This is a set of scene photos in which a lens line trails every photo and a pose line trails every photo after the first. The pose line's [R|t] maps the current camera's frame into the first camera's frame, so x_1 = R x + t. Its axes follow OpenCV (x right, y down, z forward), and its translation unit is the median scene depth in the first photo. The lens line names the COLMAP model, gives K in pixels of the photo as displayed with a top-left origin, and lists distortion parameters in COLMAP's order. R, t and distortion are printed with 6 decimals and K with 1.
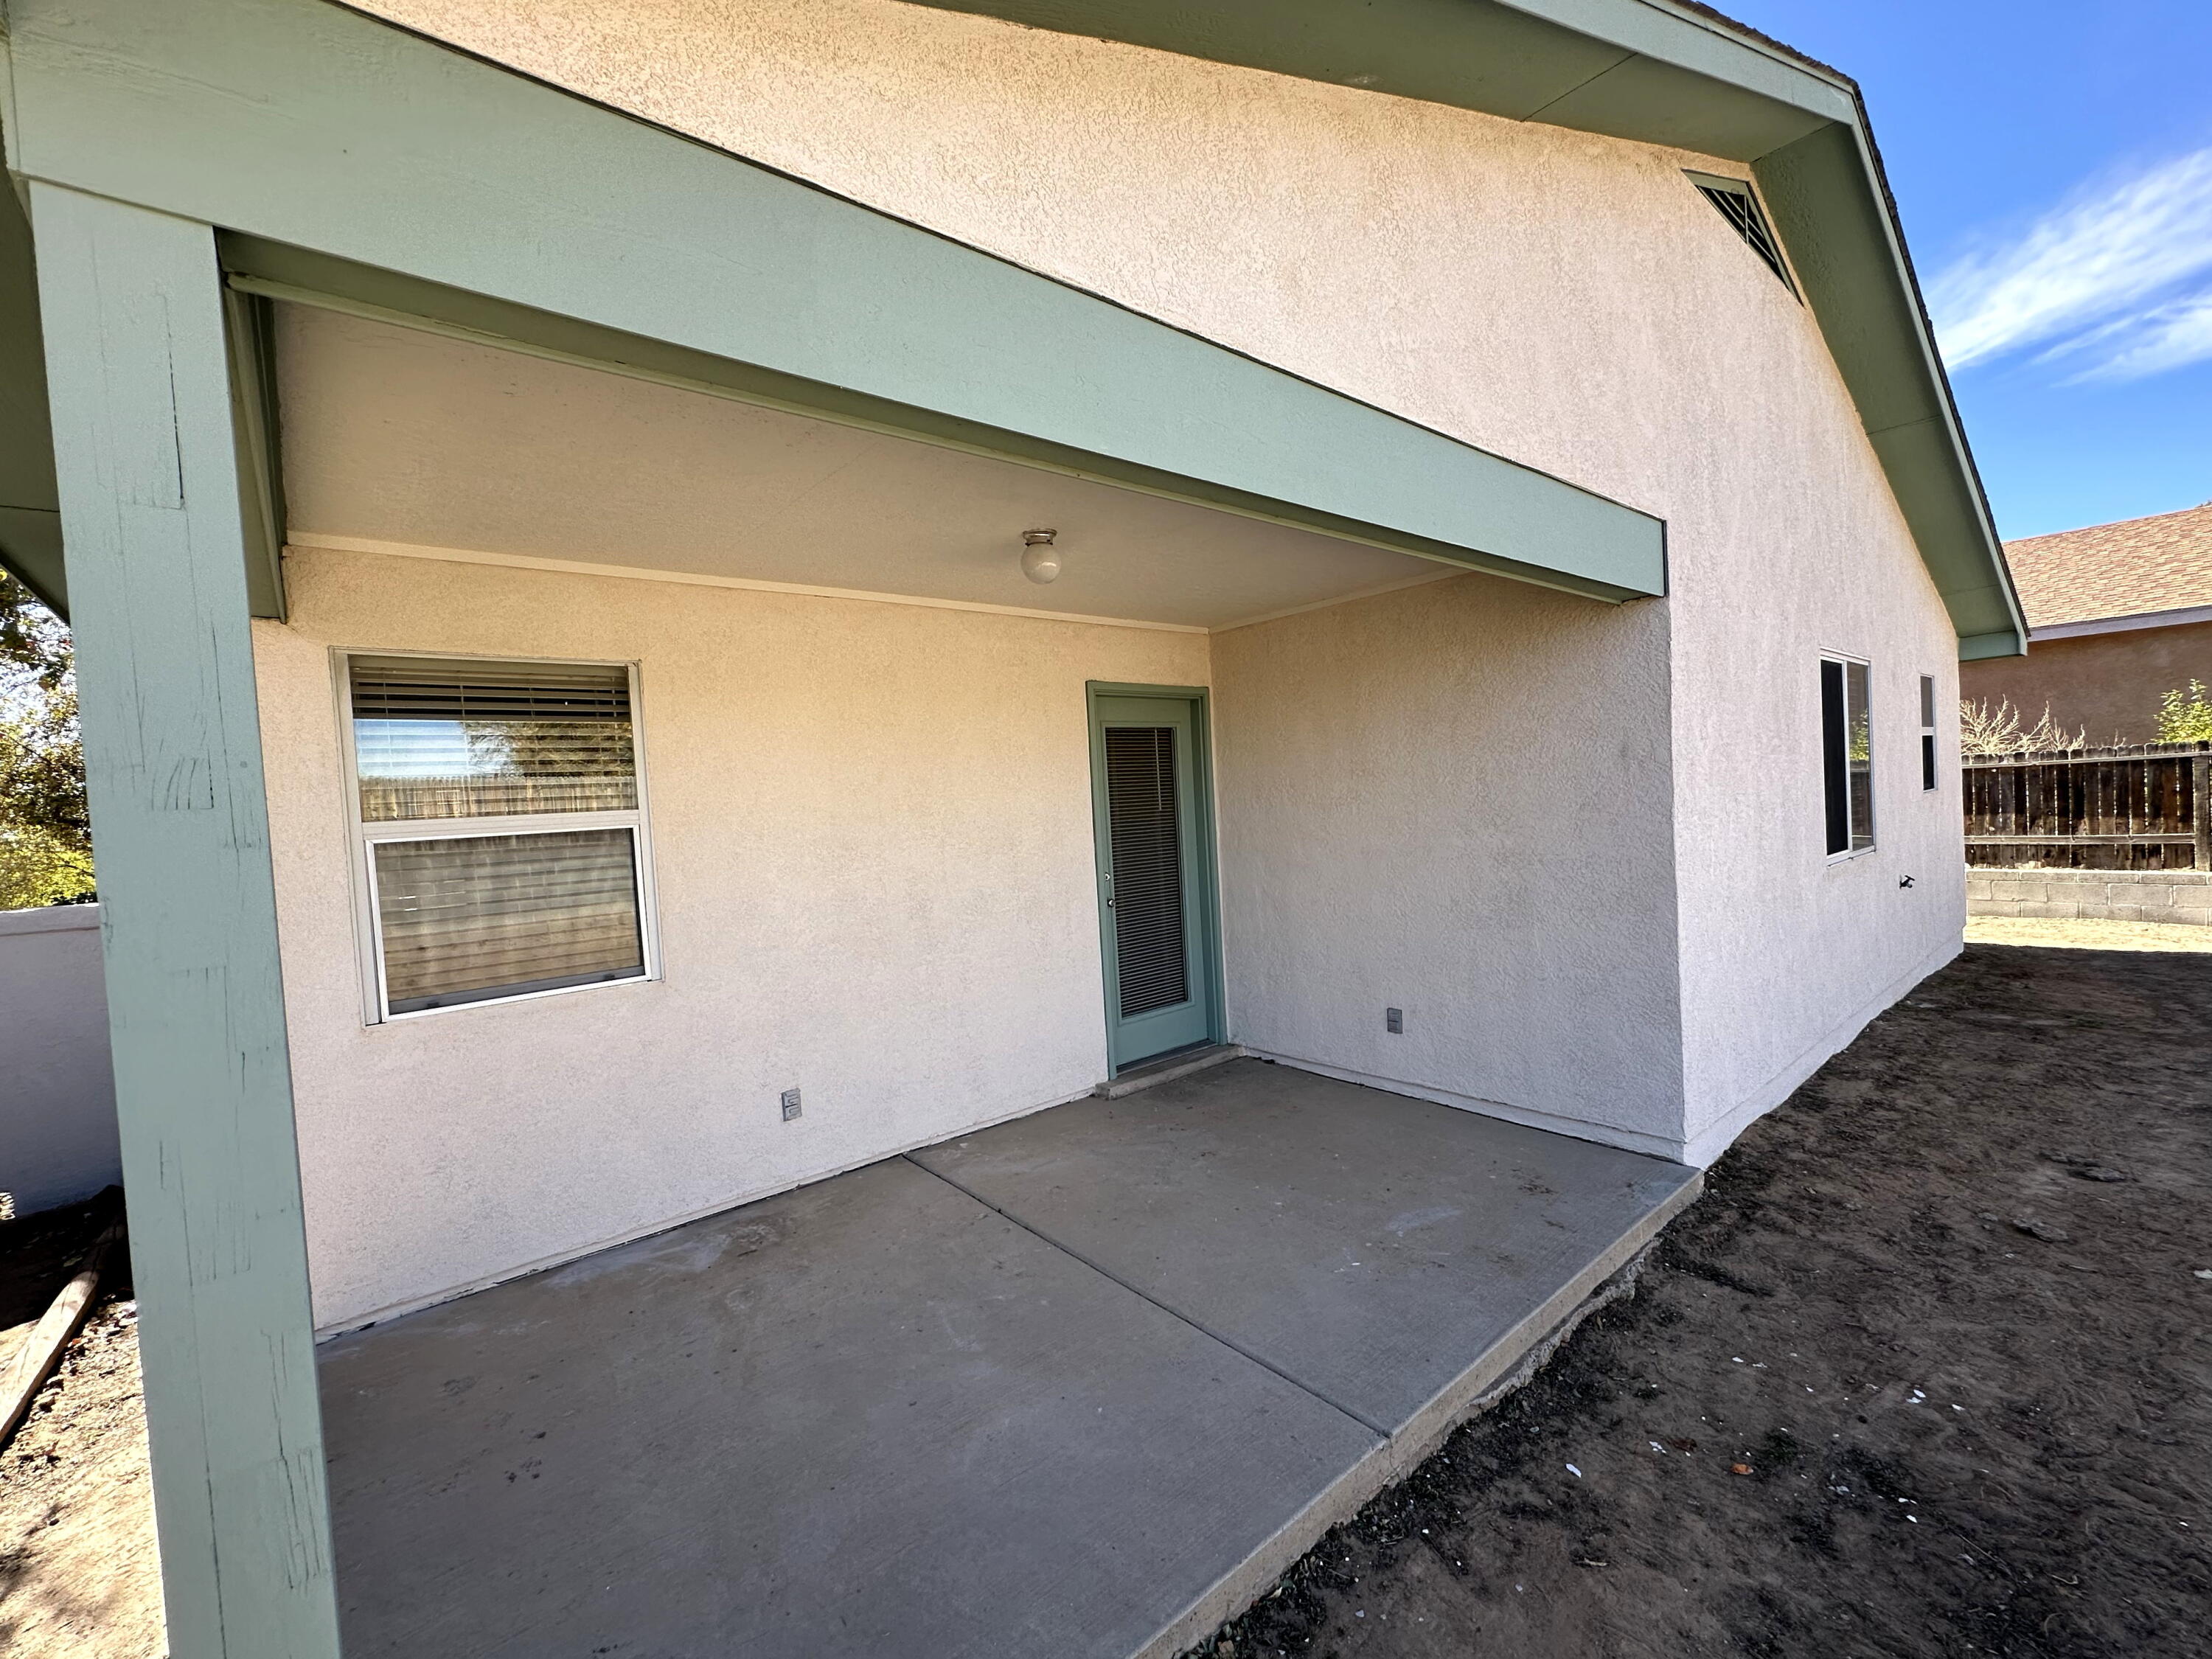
lens RADIAL K [[954.7, 0, 1092.1], [0, 954.7, 819.0], [0, 0, 1]] dist [-0.000261, 0.000225]
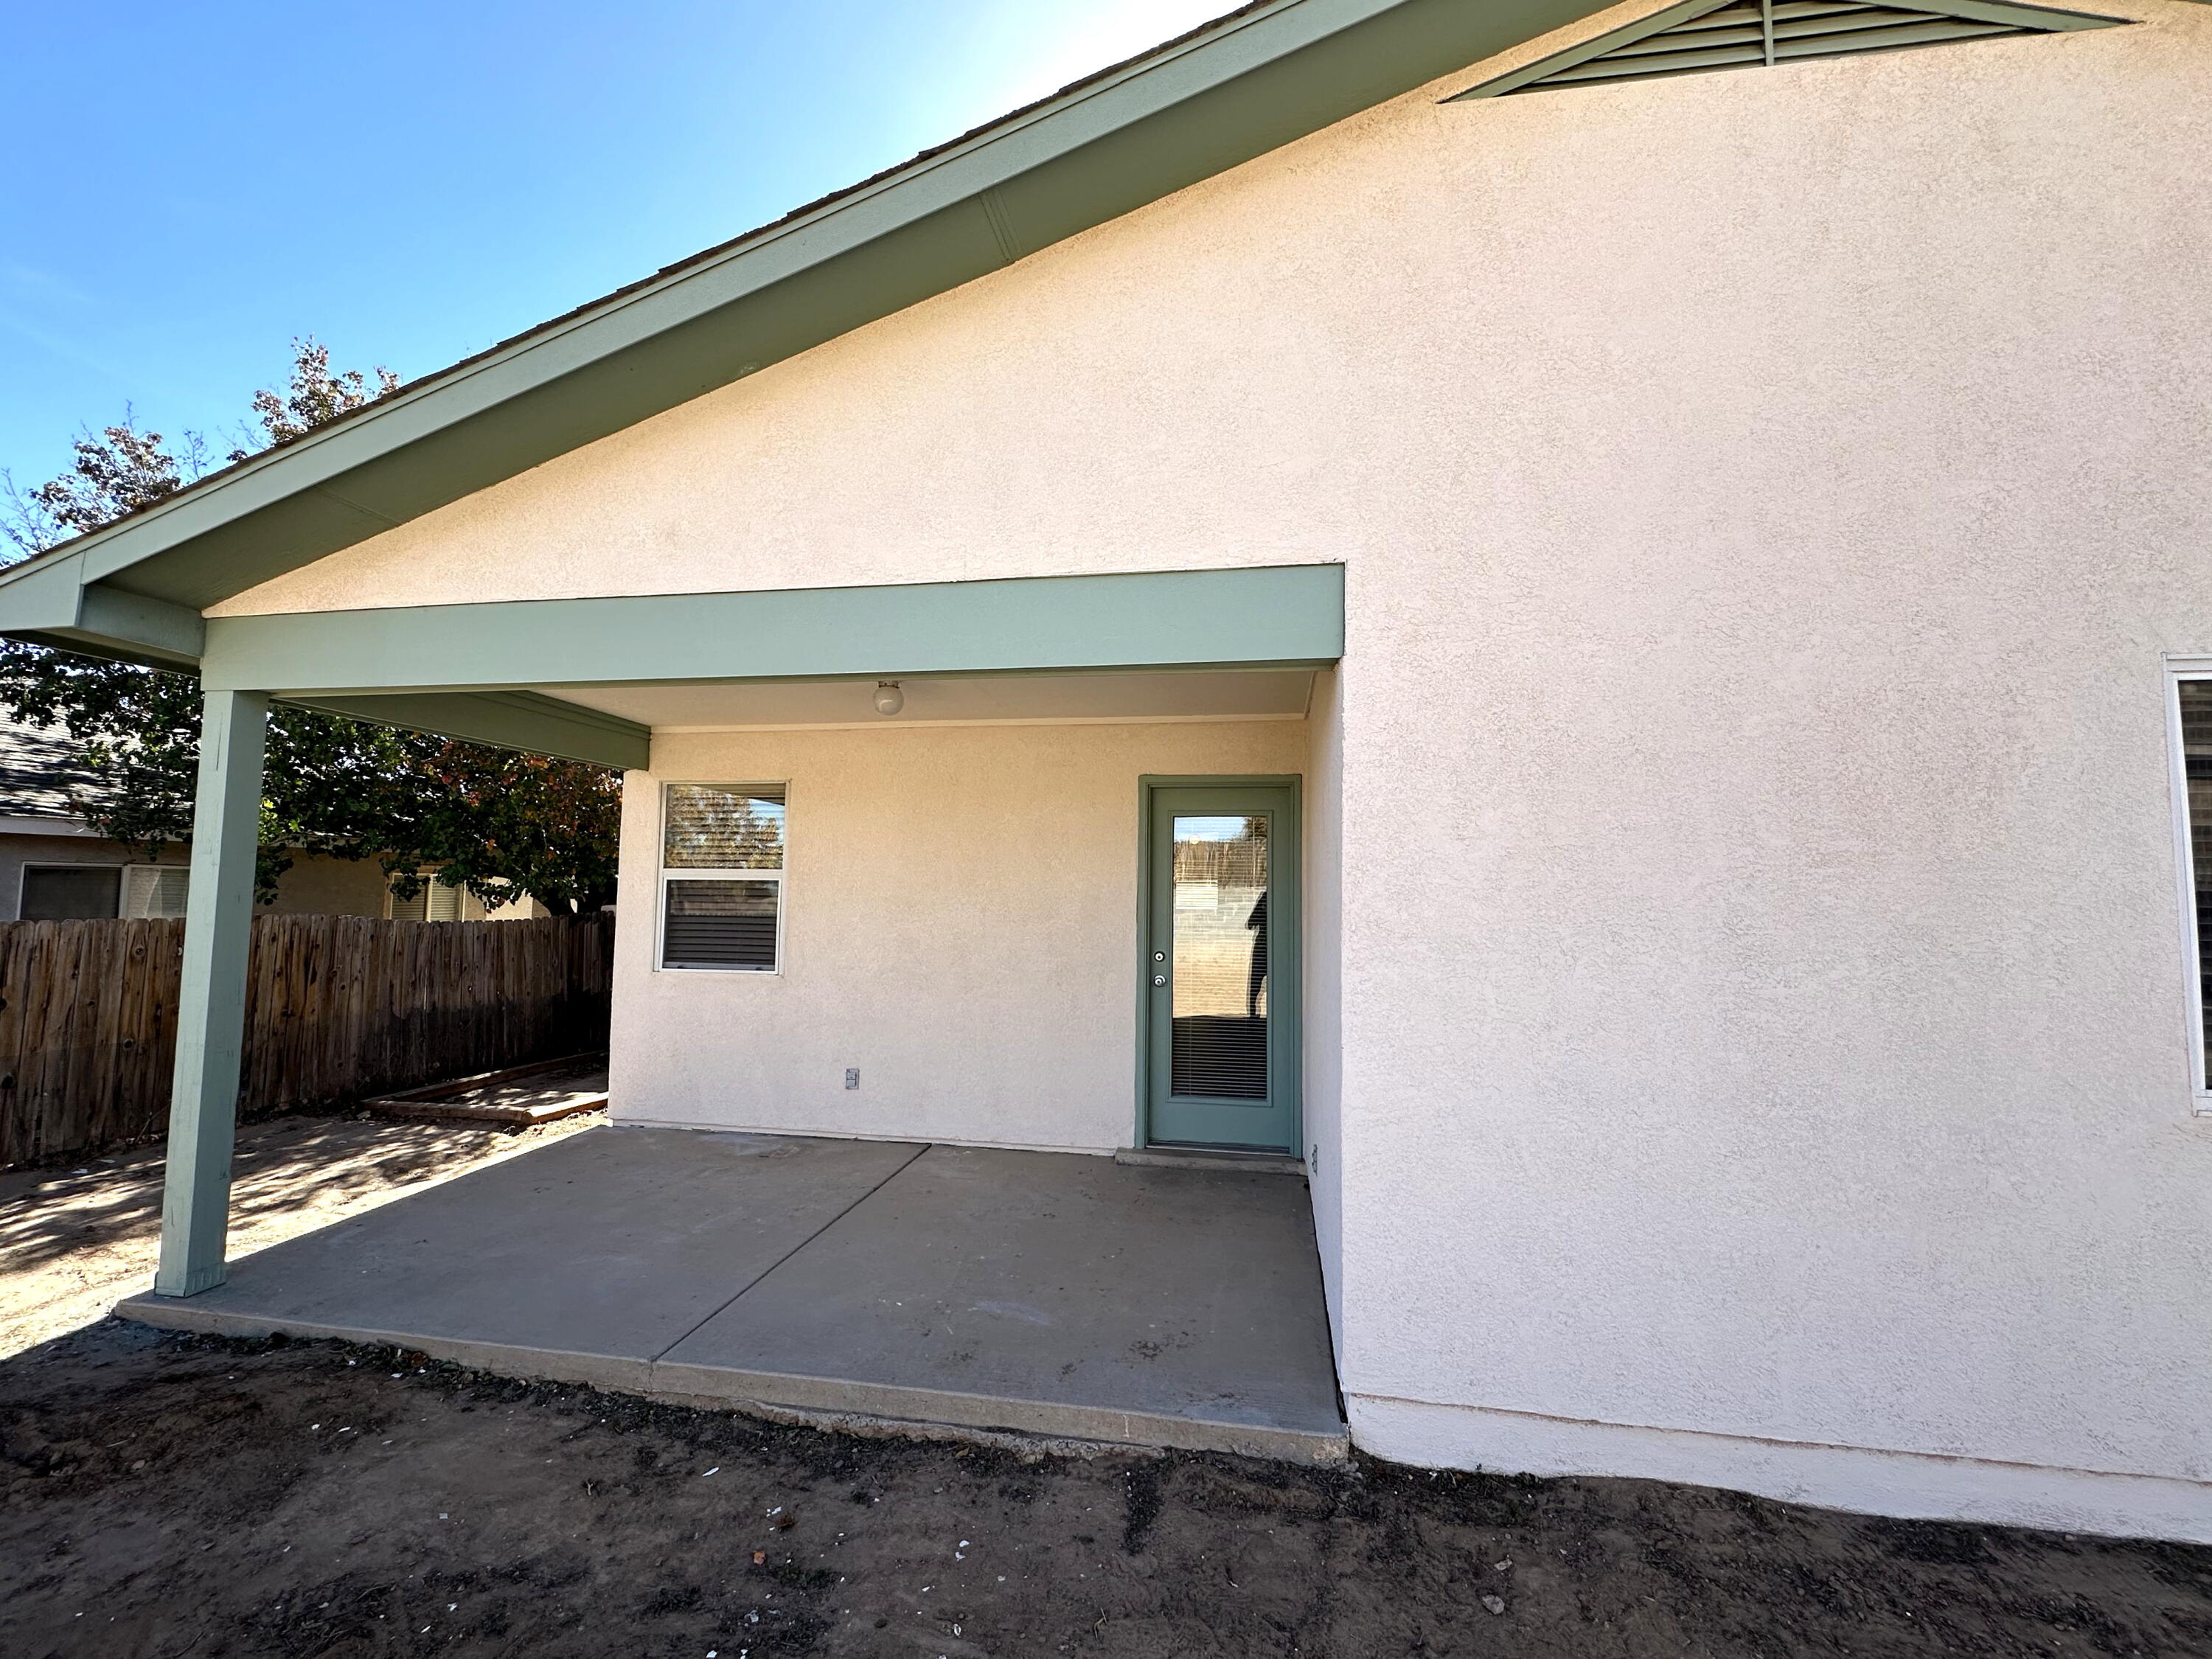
lens RADIAL K [[937.6, 0, 1089.8], [0, 937.6, 813.2], [0, 0, 1]] dist [-0.003189, 0.000202]
pose [[0.631555, -0.001875, -0.775329, 1.171543], [-0.065516, 0.996291, -0.055777, -0.053795], [0.772558, 0.086023, 0.629090, 0.402532]]
